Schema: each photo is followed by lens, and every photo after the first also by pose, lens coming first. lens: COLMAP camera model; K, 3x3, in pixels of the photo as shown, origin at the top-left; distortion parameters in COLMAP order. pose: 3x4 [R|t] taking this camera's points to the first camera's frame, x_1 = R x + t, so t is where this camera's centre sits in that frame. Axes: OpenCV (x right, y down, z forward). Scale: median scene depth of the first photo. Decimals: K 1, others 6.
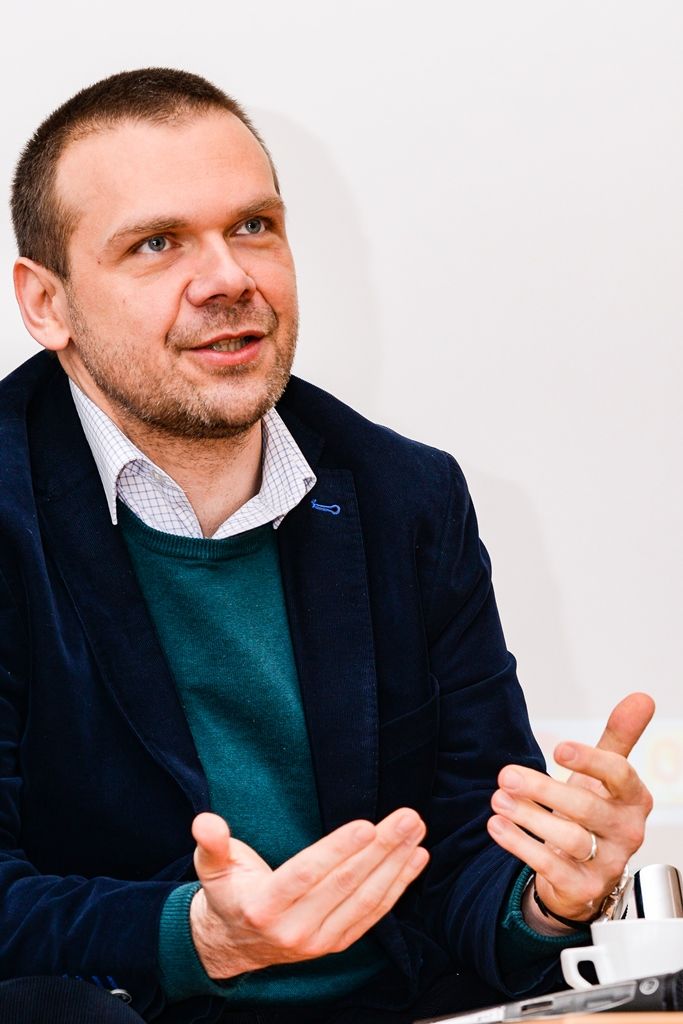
lens RADIAL K [[4757.0, 0, 340.4], [0, 4757.0, 518.4], [0, 0, 1]] dist [0.551662, 0.000000]
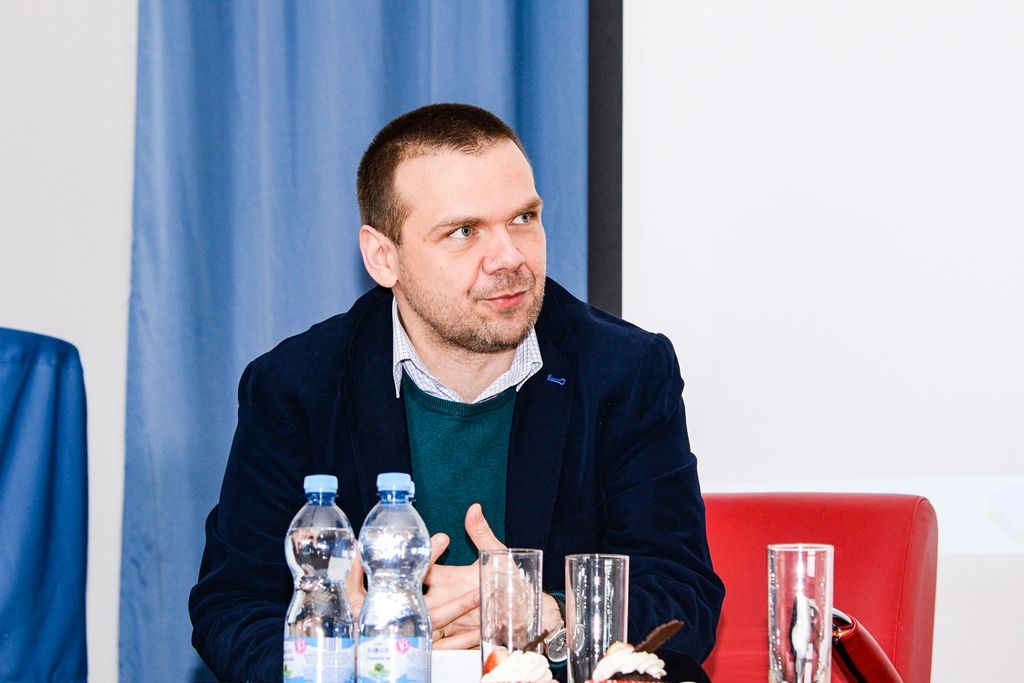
lens RADIAL K [[4253.3, 0, 510.3], [0, 4253.3, 342.9], [0, 0, 1]] dist [0.134869, 0.000000]
pose [[0.999501, 0.030028, -0.009761, -0.007854], [-0.030059, 0.999543, -0.003058, -0.016235], [0.009665, 0.003349, 0.999948, -0.372490]]
